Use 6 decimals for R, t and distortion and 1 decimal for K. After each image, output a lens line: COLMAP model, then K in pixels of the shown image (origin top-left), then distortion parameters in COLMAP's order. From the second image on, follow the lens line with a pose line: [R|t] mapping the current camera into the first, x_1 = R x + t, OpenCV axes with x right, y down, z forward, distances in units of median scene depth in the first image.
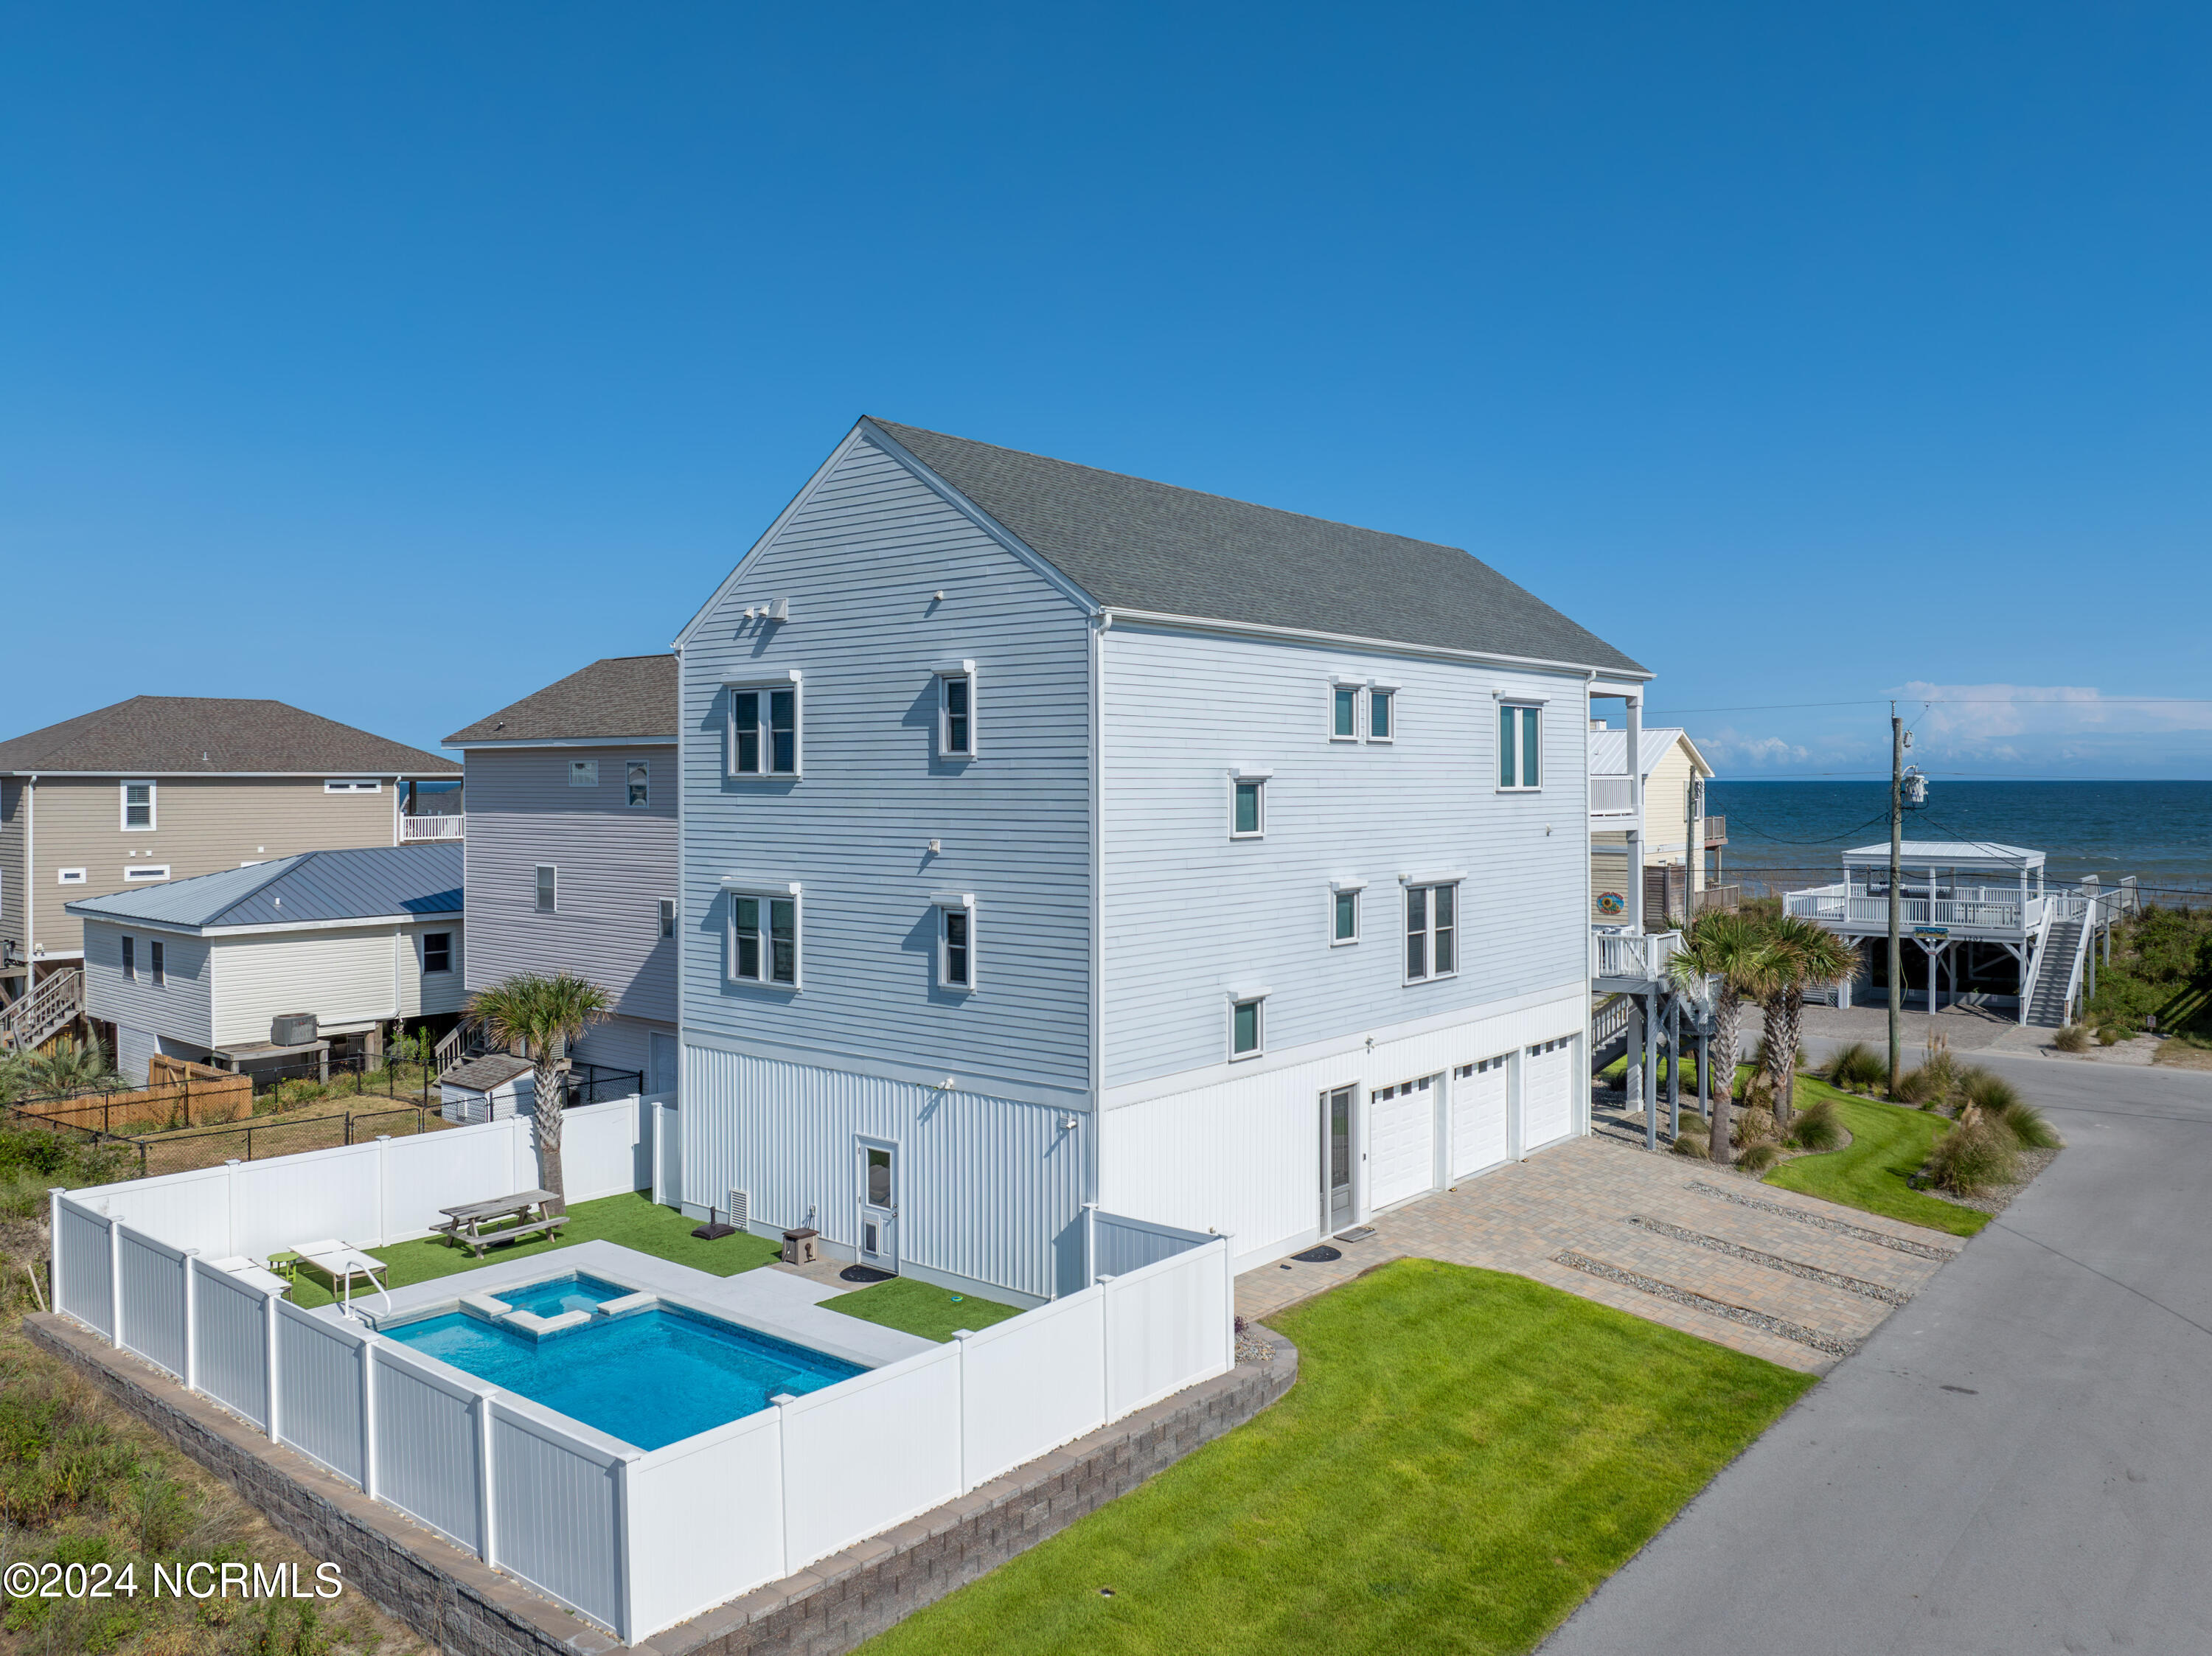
lens RADIAL K [[1654.6, 0, 1177.0], [0, 1654.6, 780.0], [0, 0, 1]] dist [-0.038706, 0.001026]
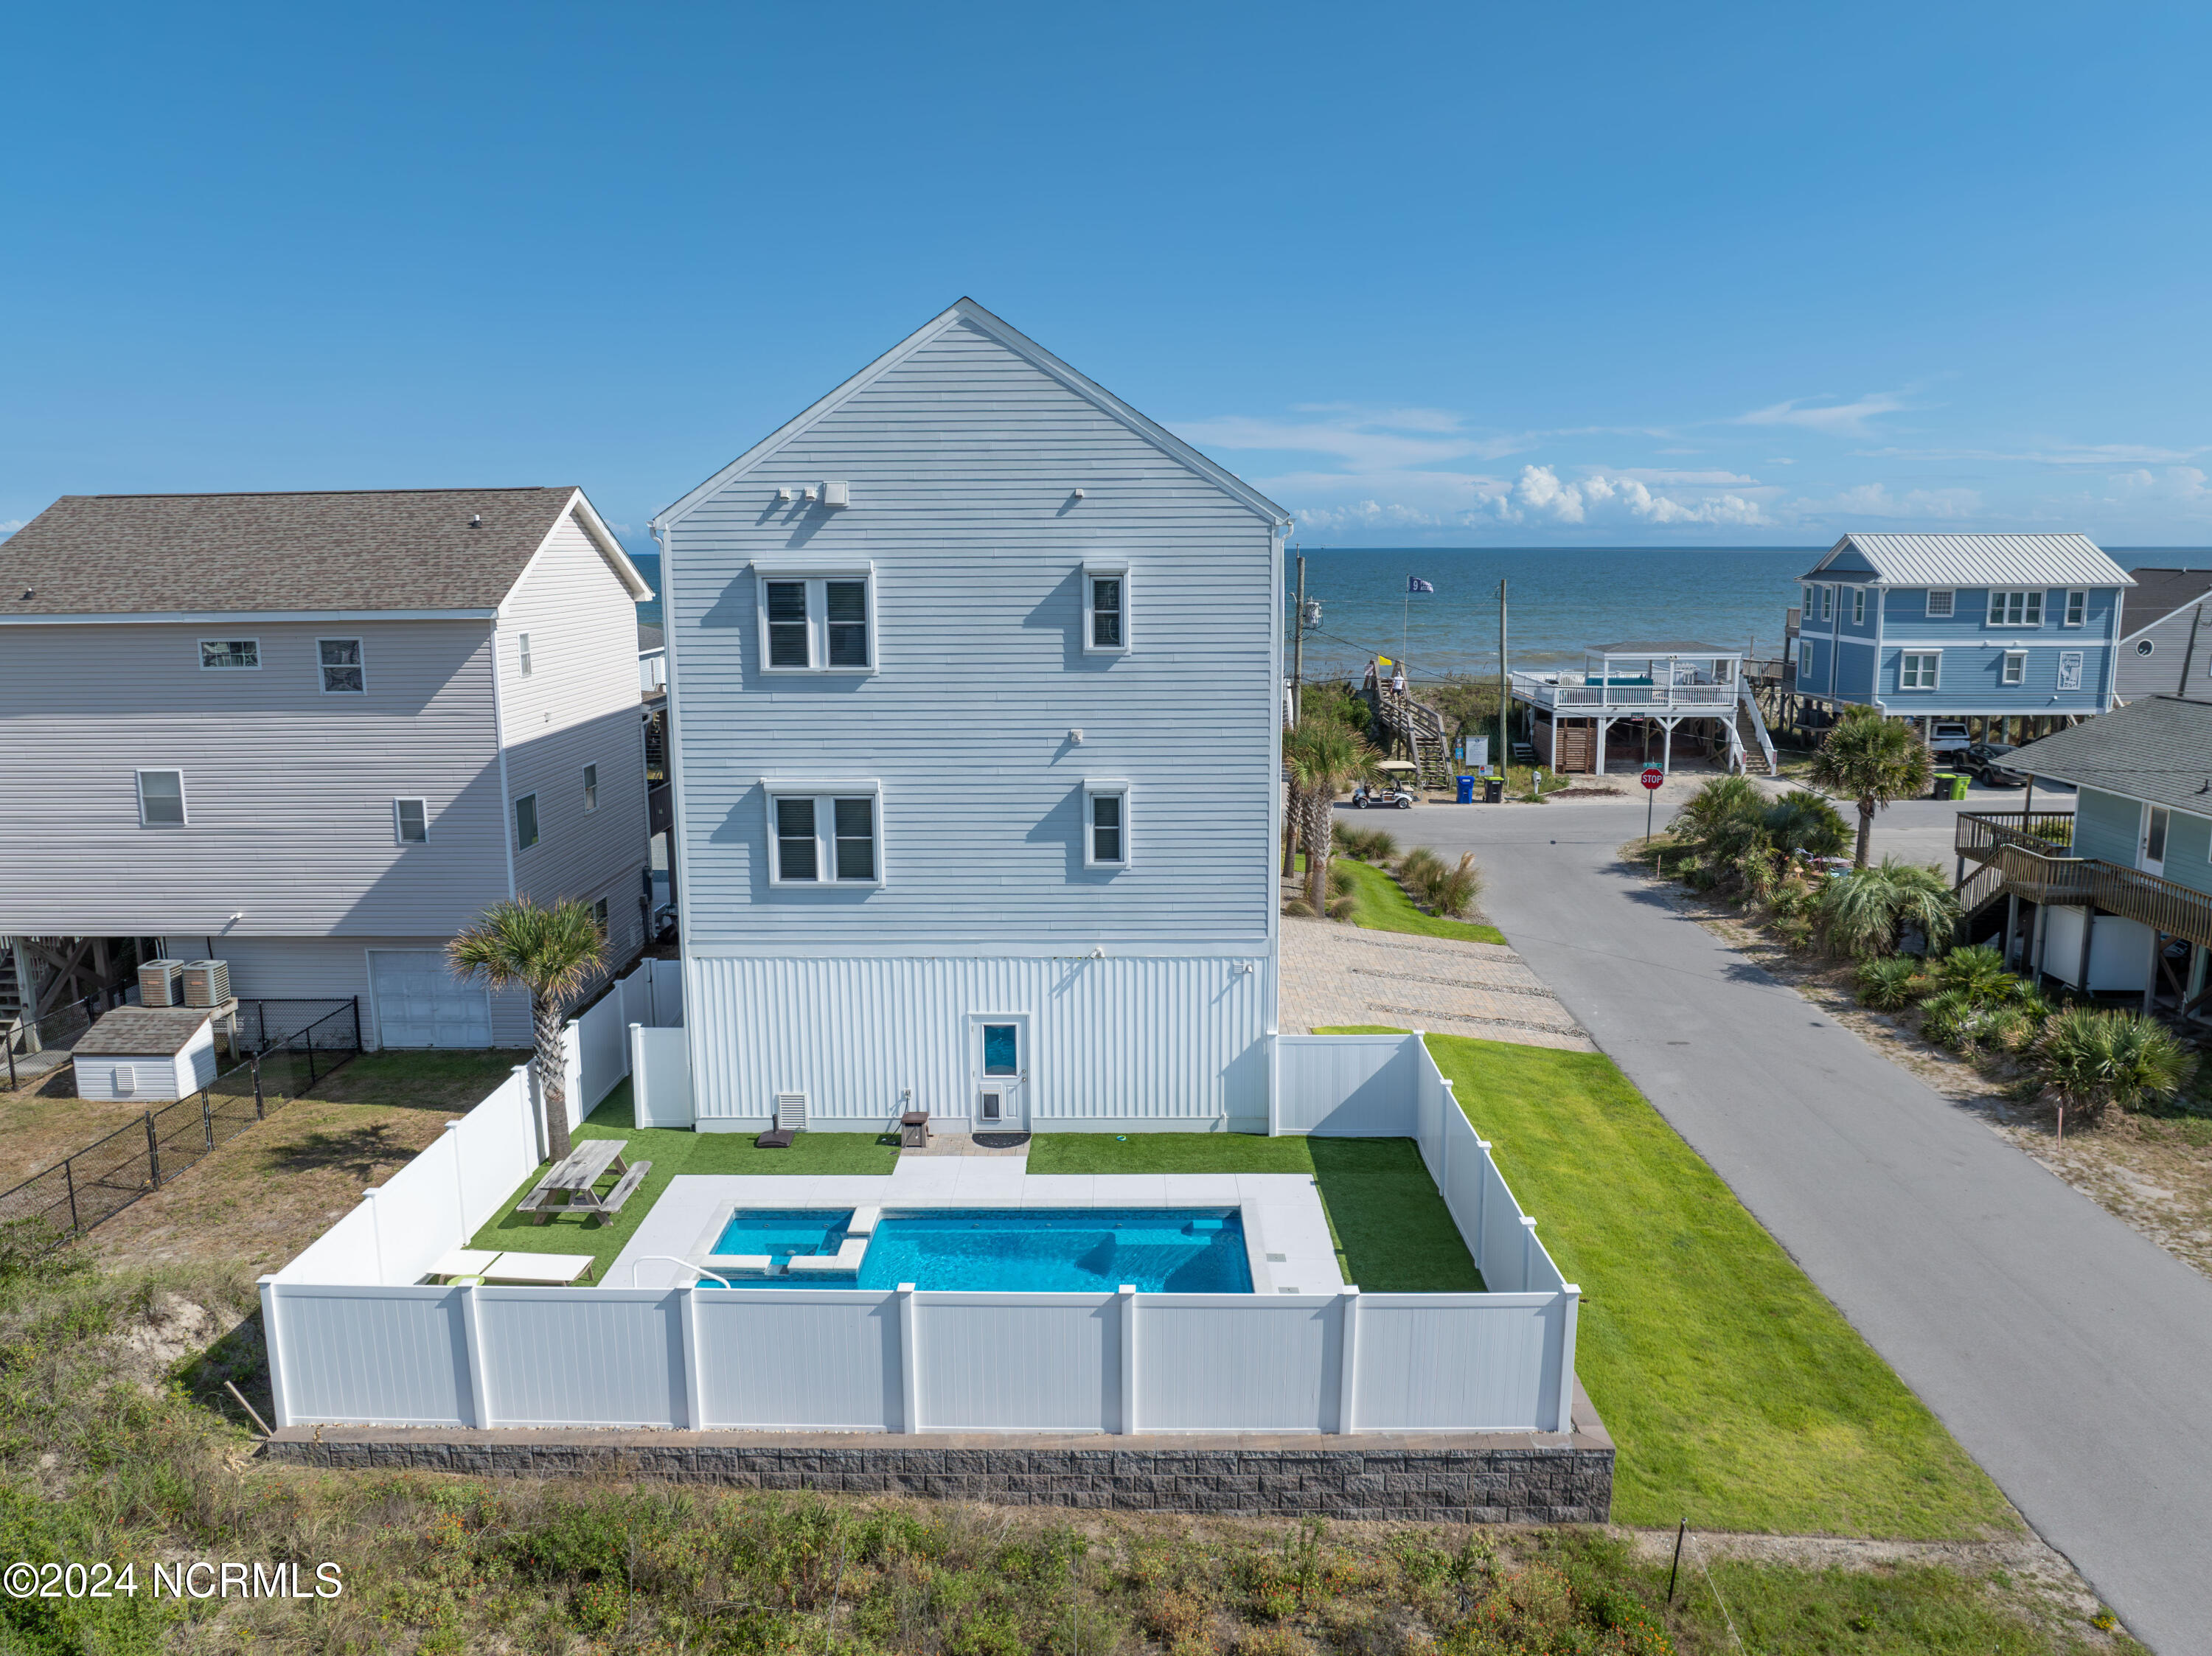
lens RADIAL K [[1554.5, 0, 1114.8], [0, 1554.5, 825.3], [0, 0, 1]] dist [-0.034931, -0.002358]
pose [[0.793901, -0.111578, 0.597722, -0.676531], [0.006515, 0.984524, 0.175131, -0.072042], [-0.608012, -0.135143, 0.782341, 0.187863]]
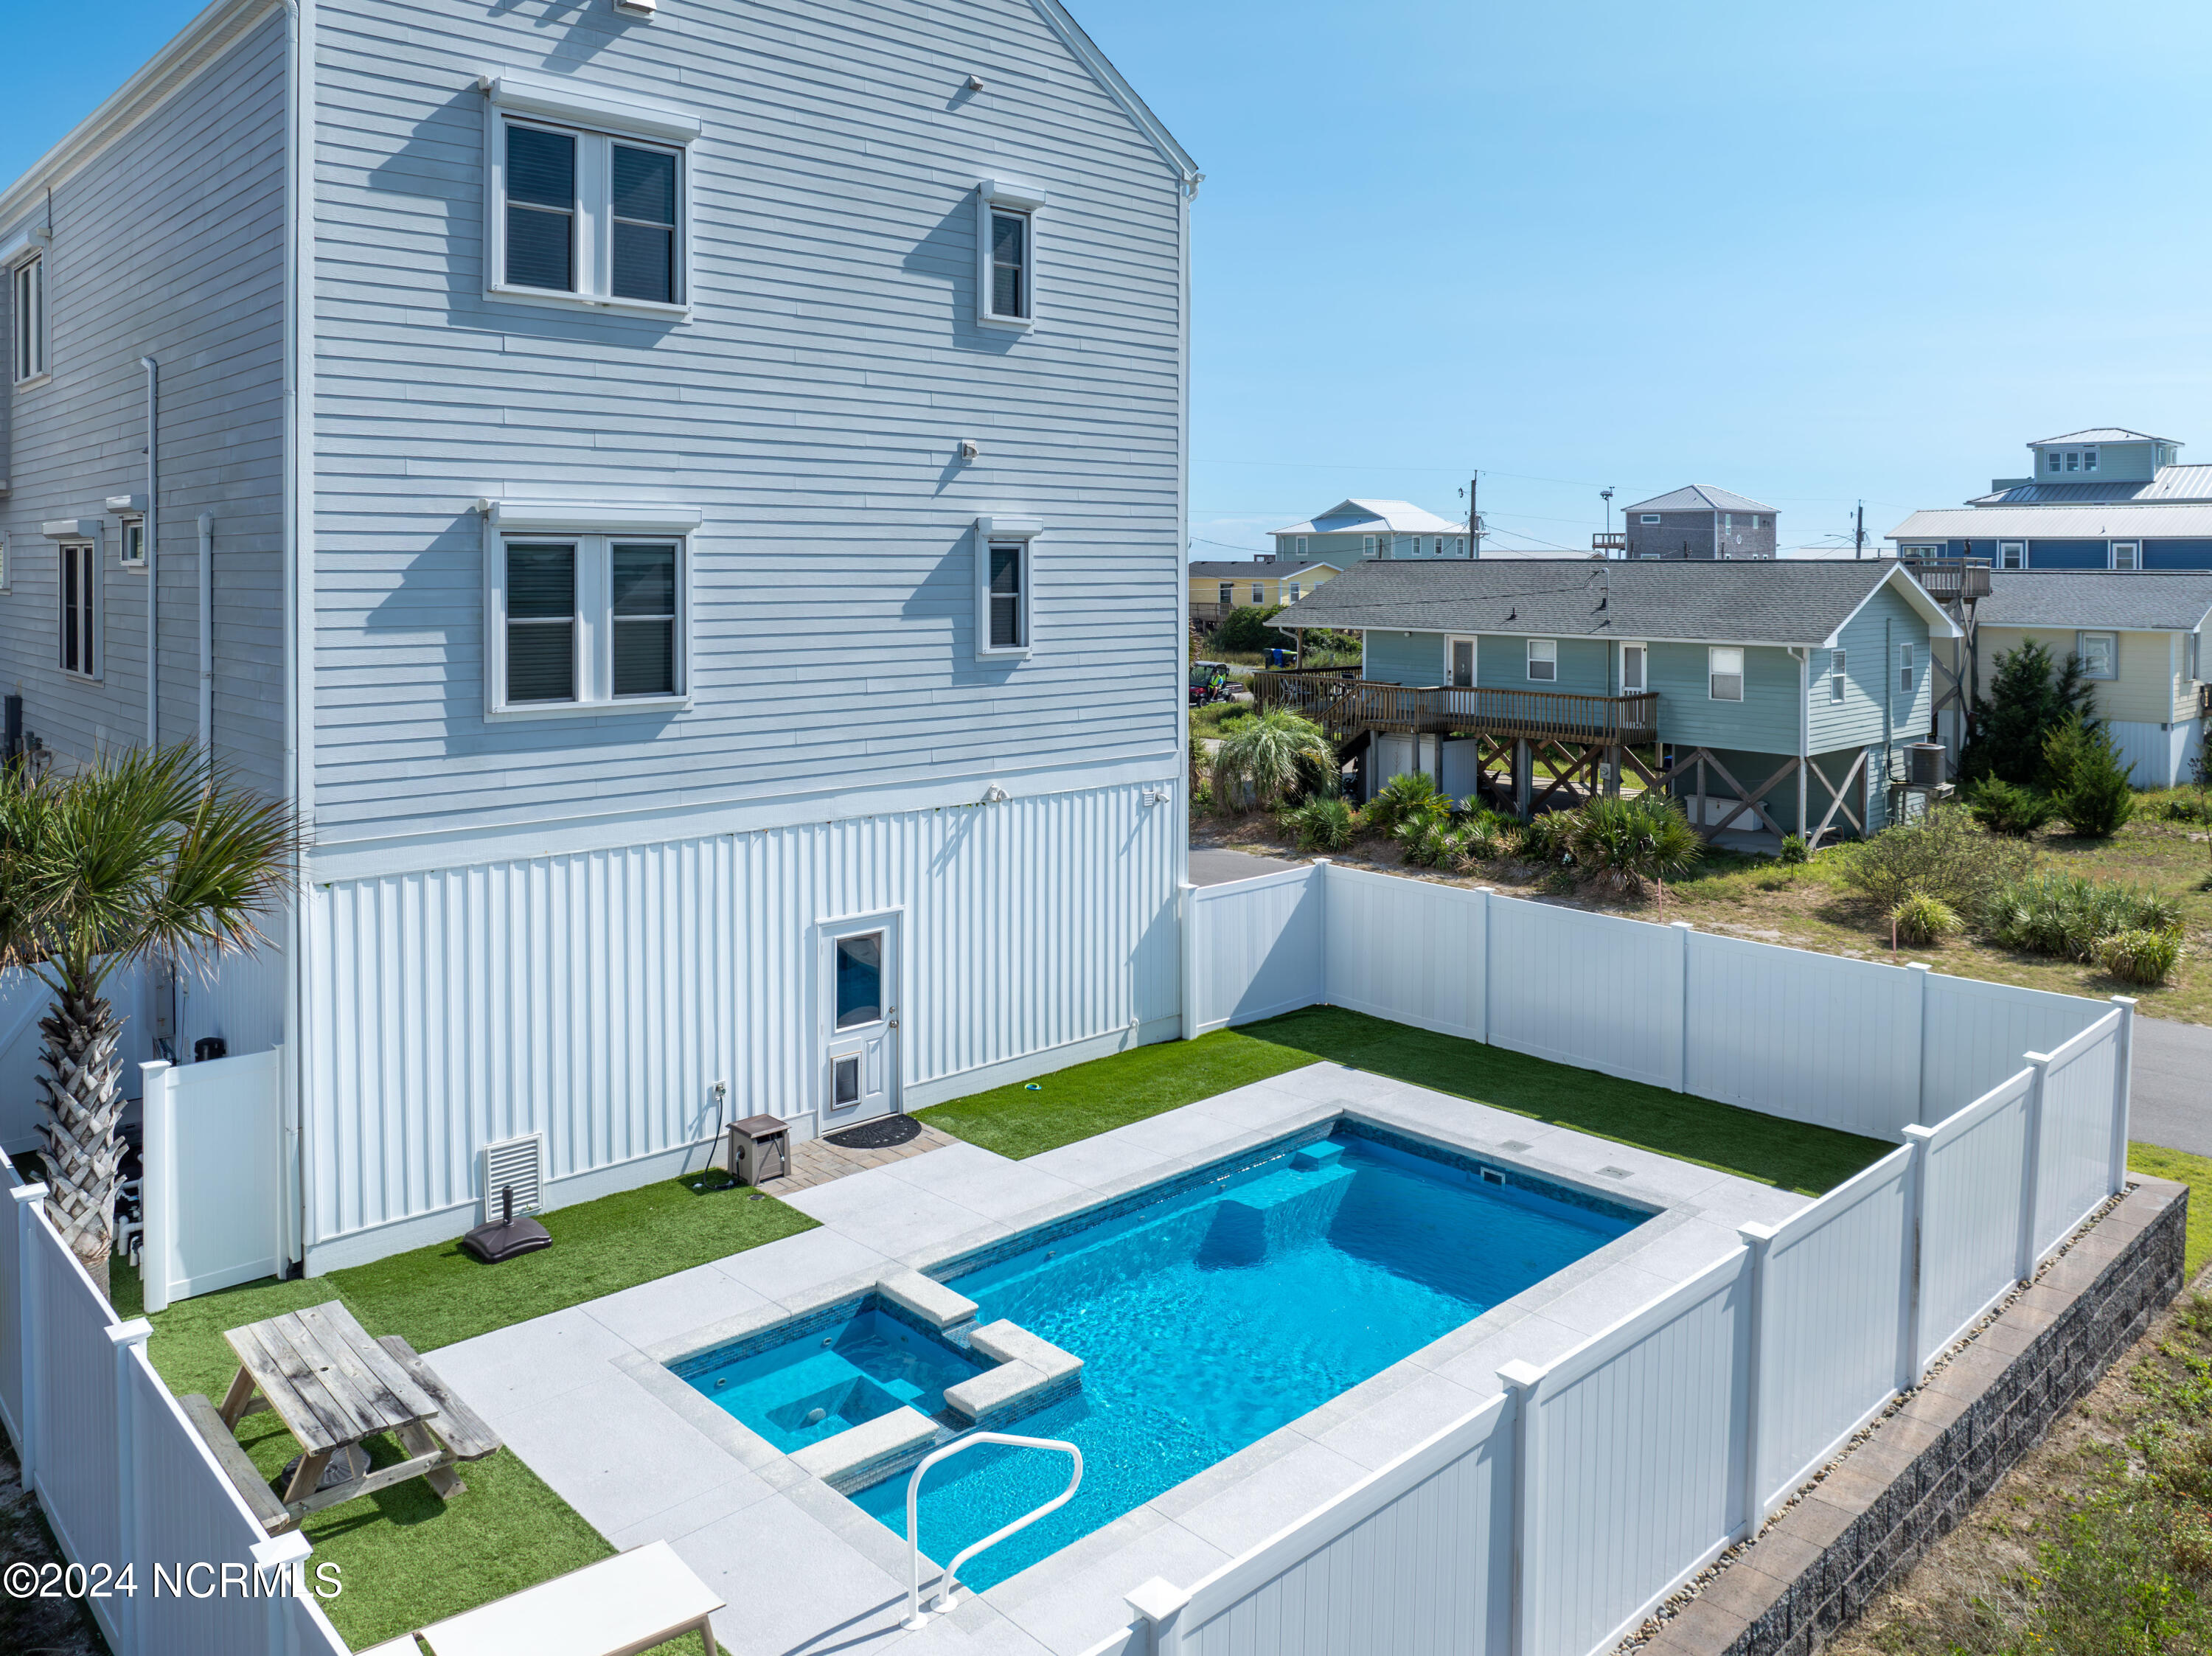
lens RADIAL K [[1615.7, 0, 1106.6], [0, 1615.7, 582.9], [0, 0, 1]] dist [-0.034104, 0.001461]
pose [[0.152855, -0.011206, 0.988185, -0.739626], [-0.000595, 0.999934, 0.011431, 0.081063], [-0.988248, -0.002336, 0.152838, 0.784999]]
